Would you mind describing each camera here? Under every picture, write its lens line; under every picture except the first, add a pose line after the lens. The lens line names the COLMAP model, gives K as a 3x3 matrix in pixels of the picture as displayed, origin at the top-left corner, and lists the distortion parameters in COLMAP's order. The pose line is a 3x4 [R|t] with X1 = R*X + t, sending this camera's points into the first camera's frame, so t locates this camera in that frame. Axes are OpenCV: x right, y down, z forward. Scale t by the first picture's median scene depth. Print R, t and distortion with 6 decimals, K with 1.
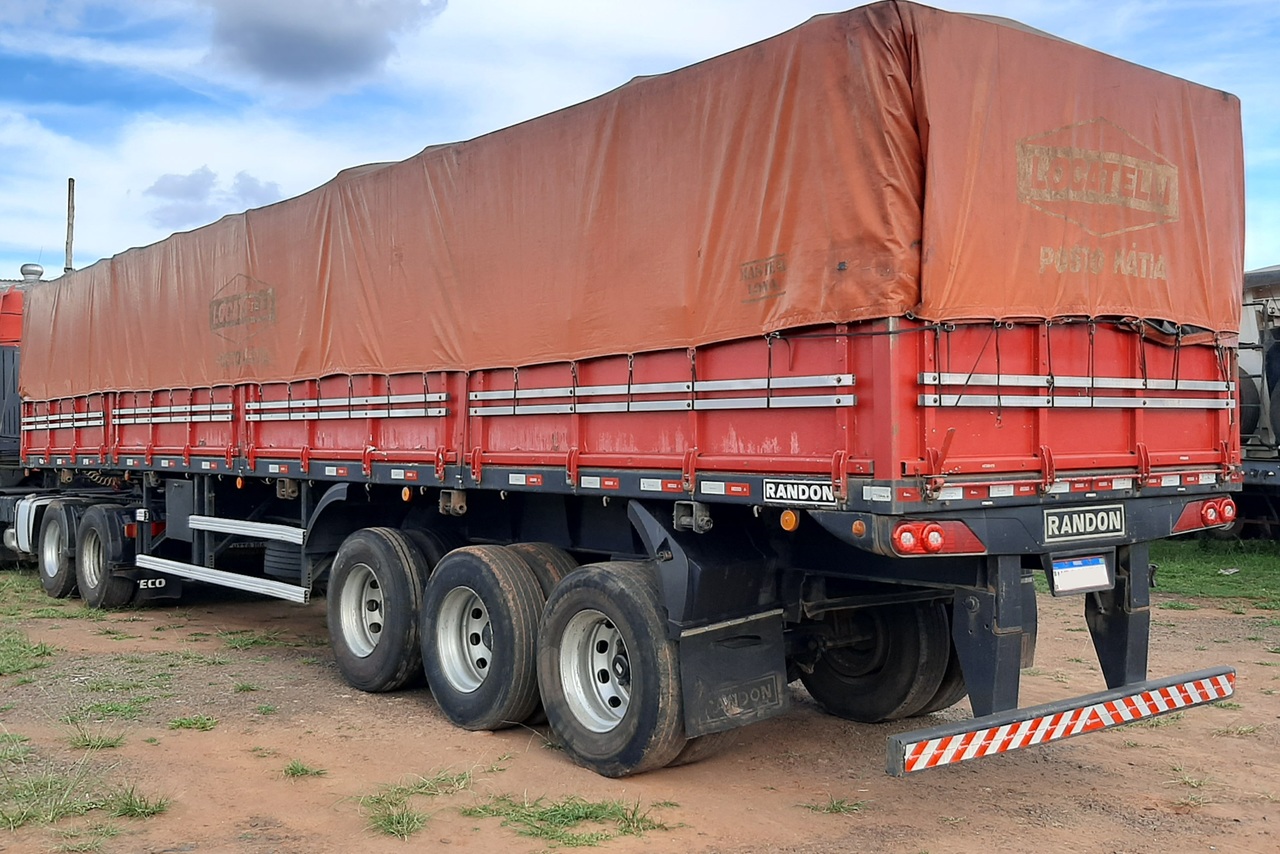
lens RADIAL K [[1329.4, 0, 595.0], [0, 1329.4, 367.5], [0, 0, 1]] dist [0.122623, -0.316913]
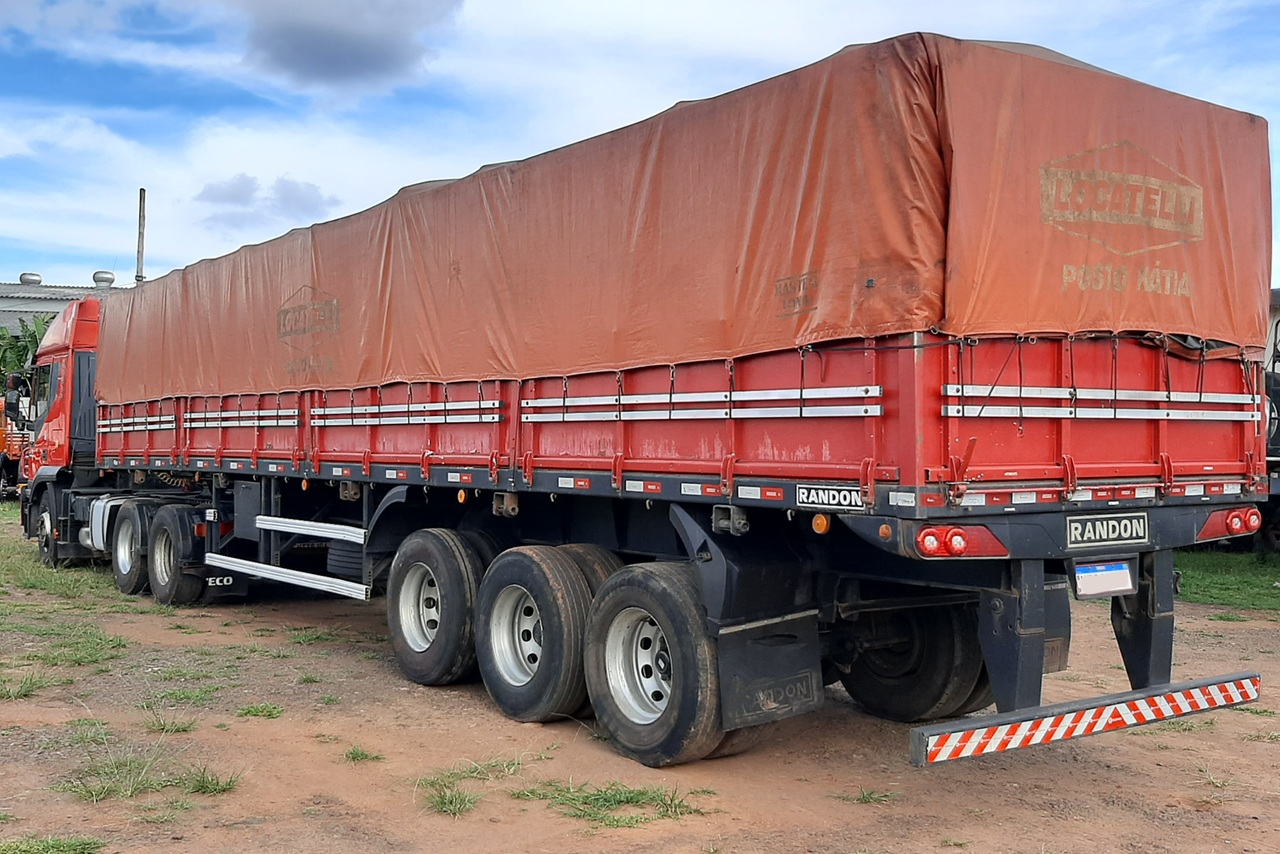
lens RADIAL K [[1329.4, 0, 595.0], [0, 1329.4, 367.5], [0, 0, 1]] dist [0.122623, -0.316913]
pose [[0.998983, 0.005559, -0.044754, 0.012622], [-0.005787, 0.999971, -0.004964, -0.002471], [0.044725, 0.005218, 0.998986, -0.057292]]
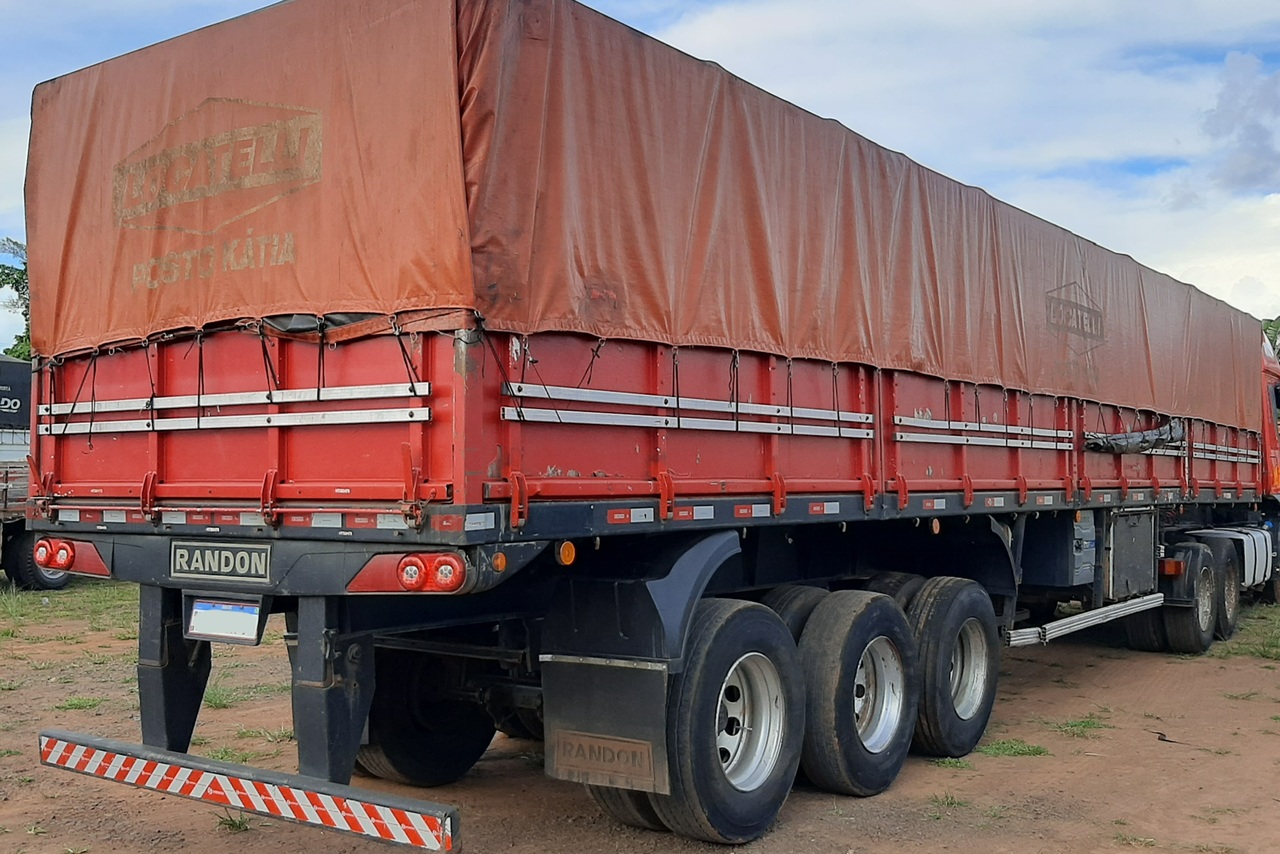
lens RADIAL K [[1334.8, 0, 660.7], [0, 1334.8, 383.1], [0, 0, 1]] dist [0.127021, -0.304379]
pose [[0.283794, -0.063607, -0.956773, 1.235916], [0.039471, 0.997727, -0.054622, 0.056710], [0.958073, -0.022264, 0.285659, 0.982198]]
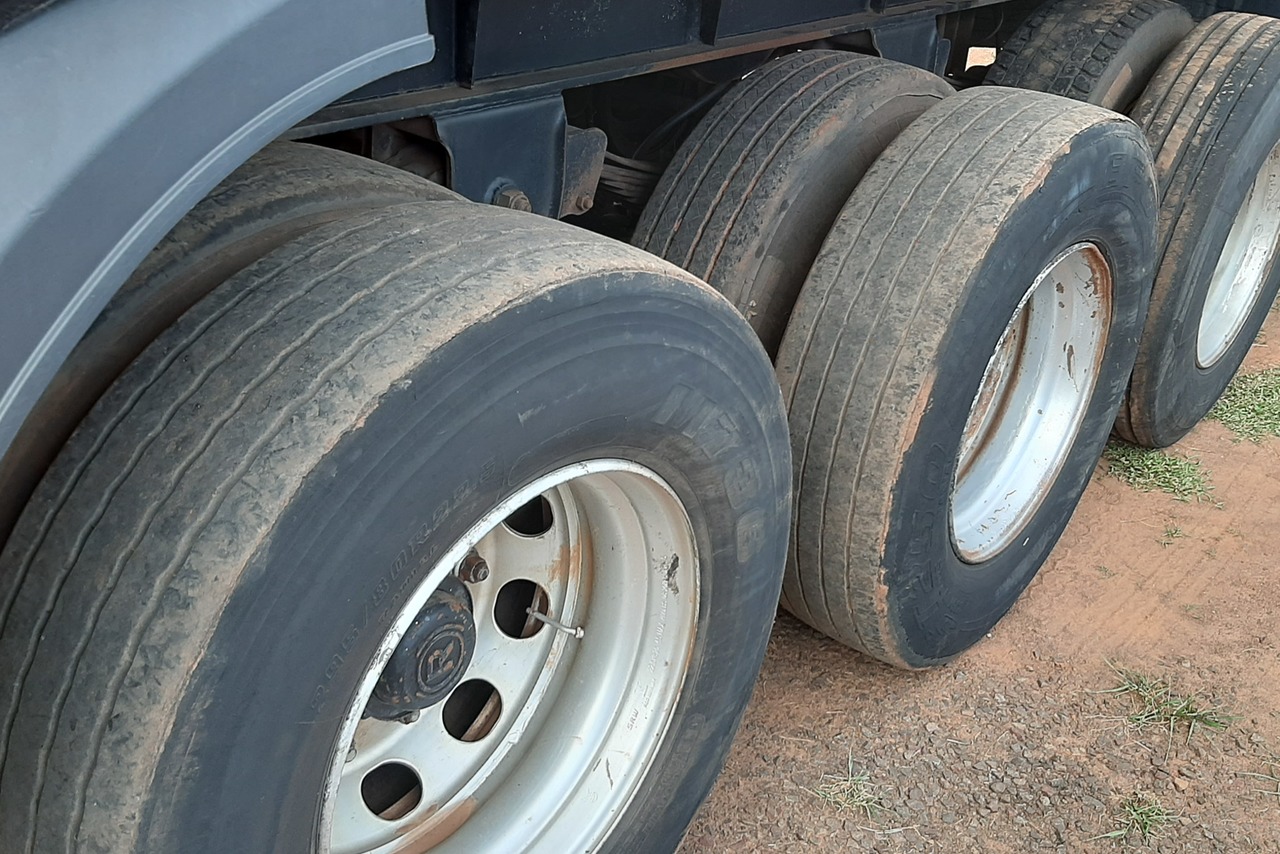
lens RADIAL K [[1373.1, 0, 640.0], [0, 1373.1, 427.0], [0, 0, 1]] dist [0.141314, -0.262330]
pose [[0.209082, 0.441169, -0.872728, 0.499772], [-0.017010, 0.893959, 0.447826, 0.092521], [0.977750, -0.078787, 0.194415, 1.293829]]
